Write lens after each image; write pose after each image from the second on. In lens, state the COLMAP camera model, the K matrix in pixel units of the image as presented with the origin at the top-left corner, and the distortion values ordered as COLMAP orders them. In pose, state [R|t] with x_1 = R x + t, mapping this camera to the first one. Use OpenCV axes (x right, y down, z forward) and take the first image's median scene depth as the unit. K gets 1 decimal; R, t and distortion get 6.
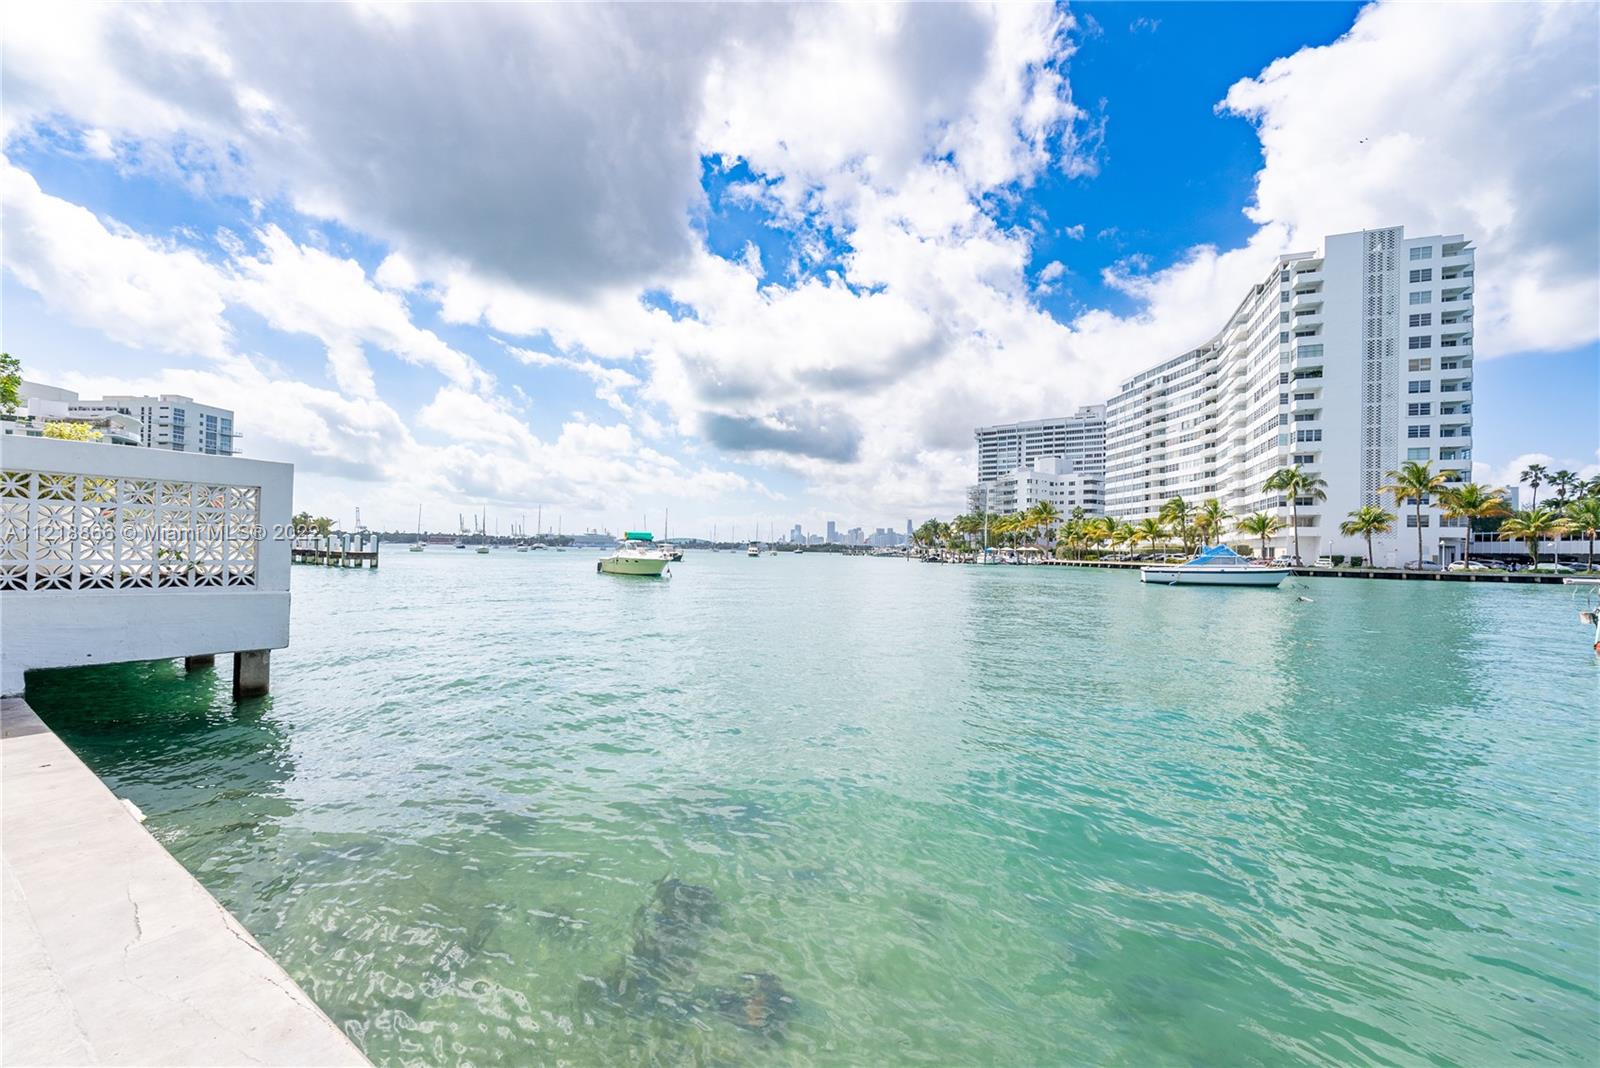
lens RADIAL K [[649.1, 0, 801.4], [0, 649.1, 544.6], [0, 0, 1]] dist [0.000264, -0.000509]
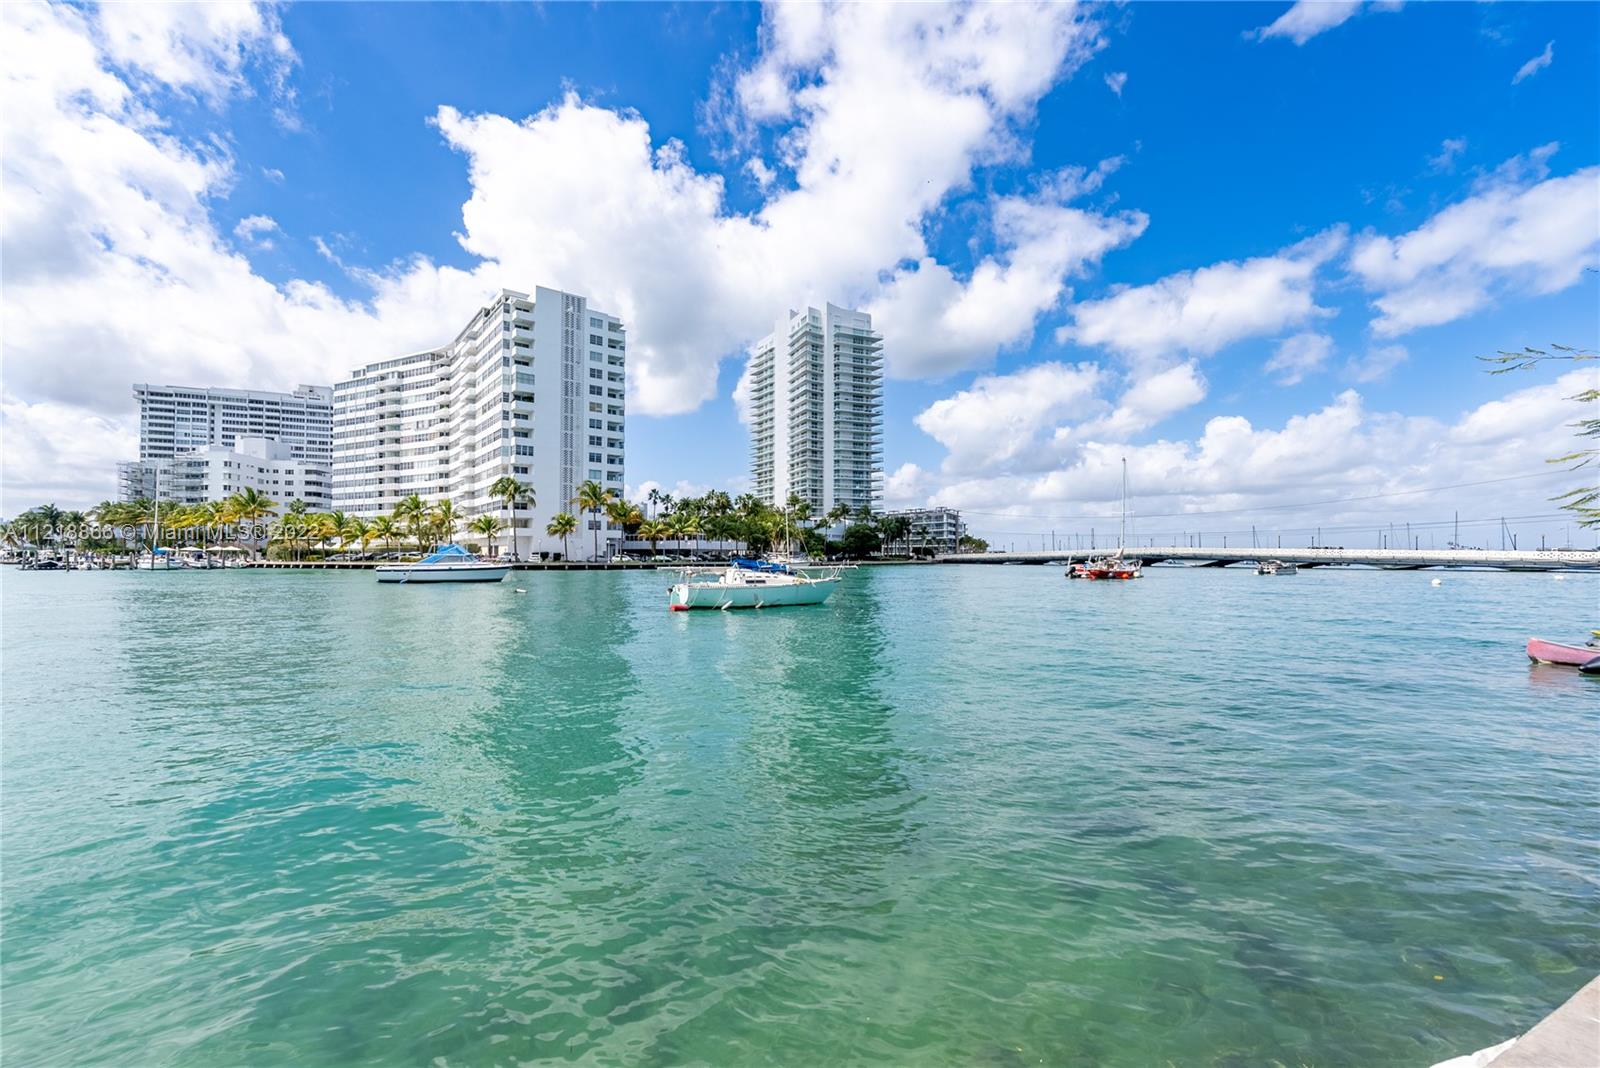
lens RADIAL K [[649.1, 0, 792.3], [0, 649.1, 542.8], [0, 0, 1]] dist [0.000264, -0.000509]
pose [[0.494376, -0.000093, 0.869248, 0.000324], [0.000556, 1.000000, -0.000209, 0.000022], [-0.869248, 0.000586, 0.494376, -0.002631]]
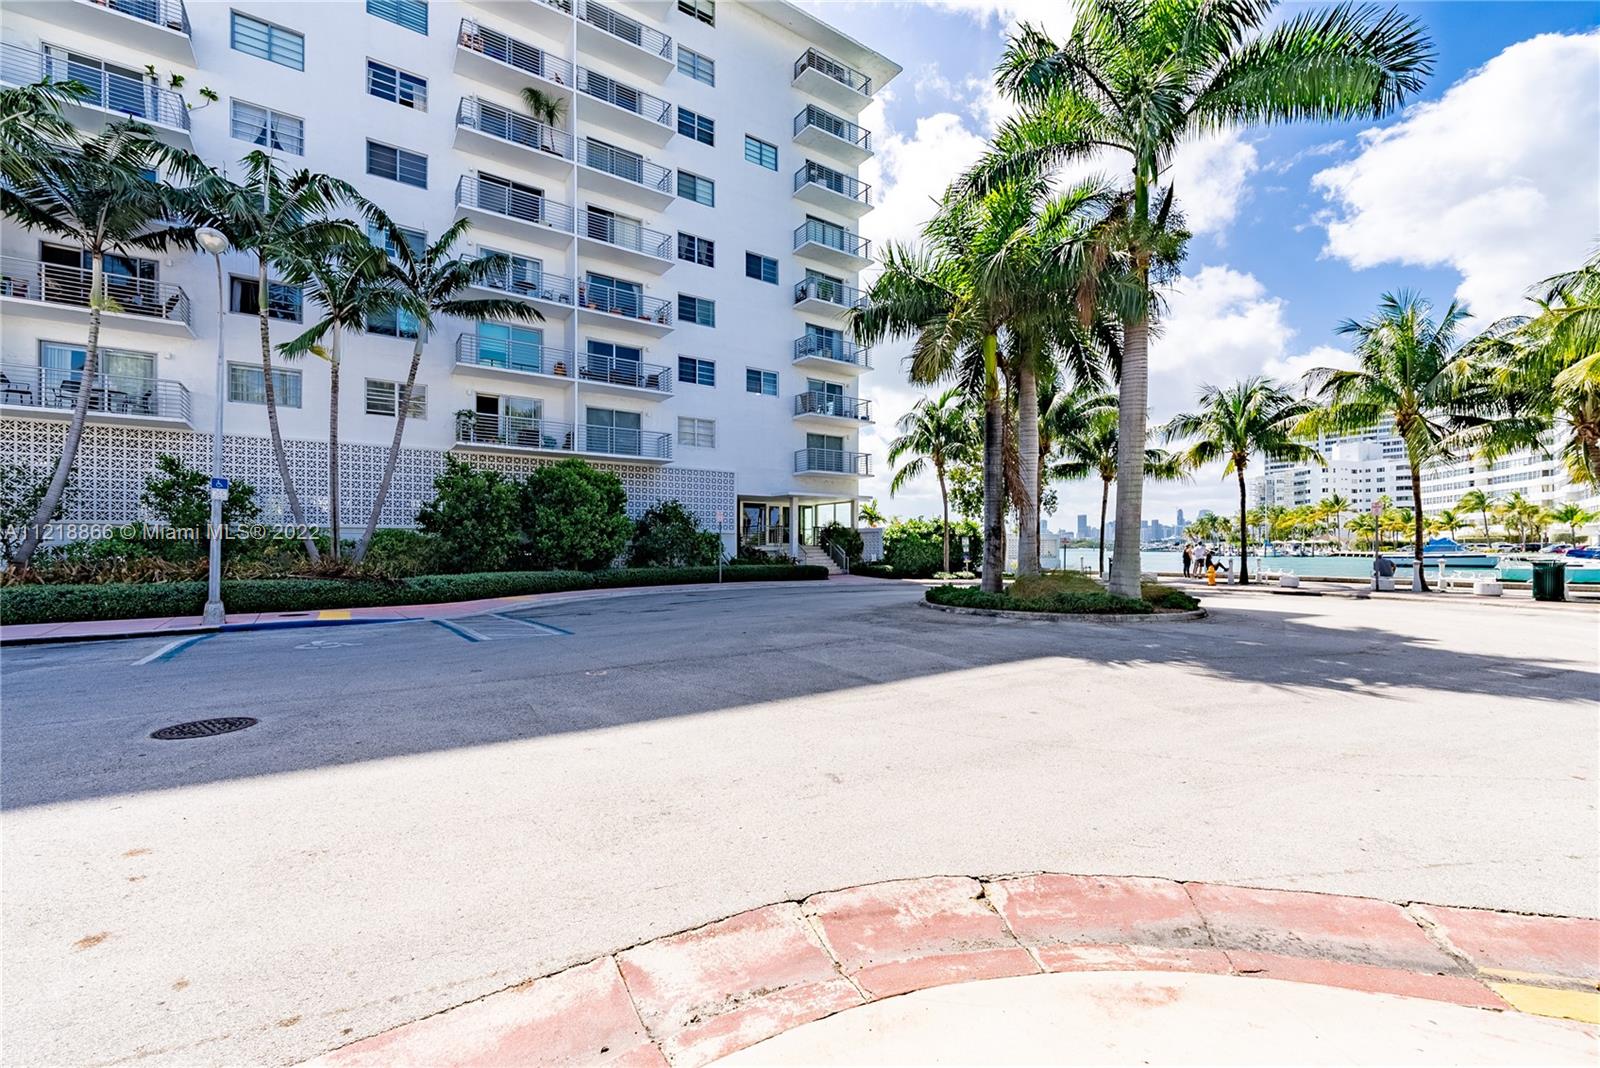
lens RADIAL K [[649.1, 0, 804.5], [0, 649.1, 539.1], [0, 0, 1]] dist [0.000264, -0.000509]
pose [[0.935835, -0.022881, -0.351696, -0.344284], [0.020576, 0.999735, -0.010292, -0.021692], [0.351838, 0.002395, 0.936058, -1.734428]]
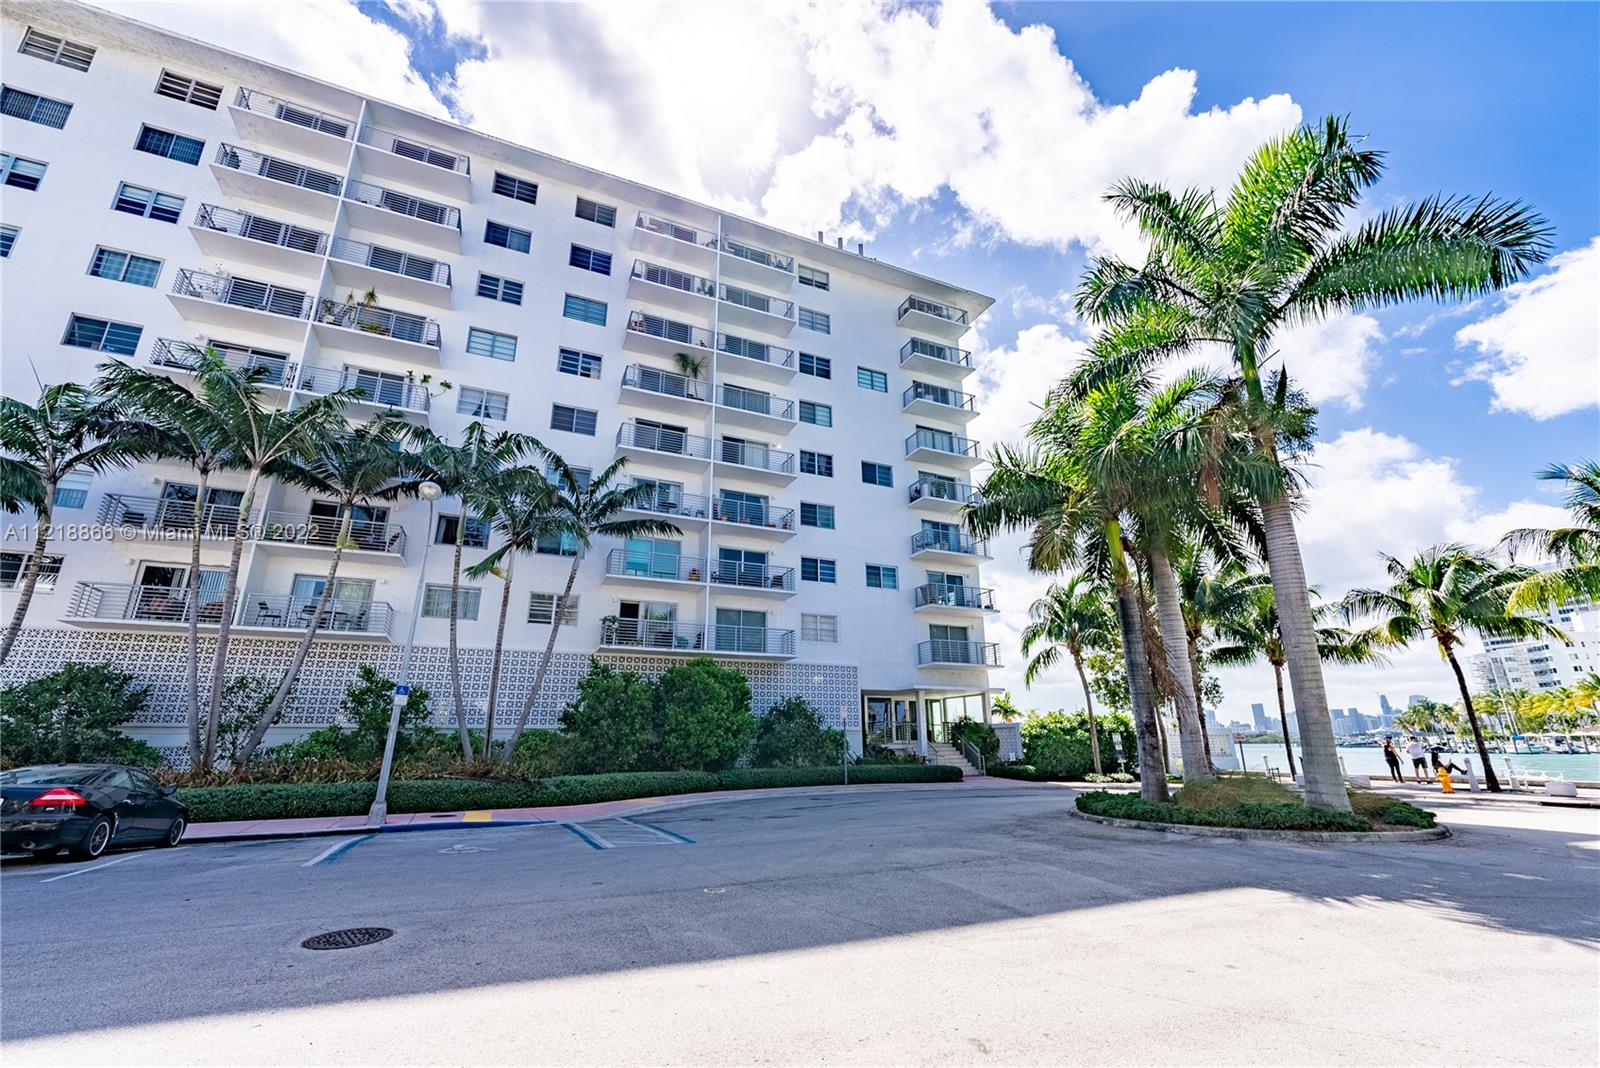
lens RADIAL K [[649.1, 0, 805.0], [0, 649.1, 542.7], [0, 0, 1]] dist [0.000264, -0.000509]
pose [[0.852246, -0.174018, -0.493350, -0.338060], [0.023364, 0.954774, -0.296413, -0.028381], [0.522619, 0.241090, 0.817768, -1.735857]]
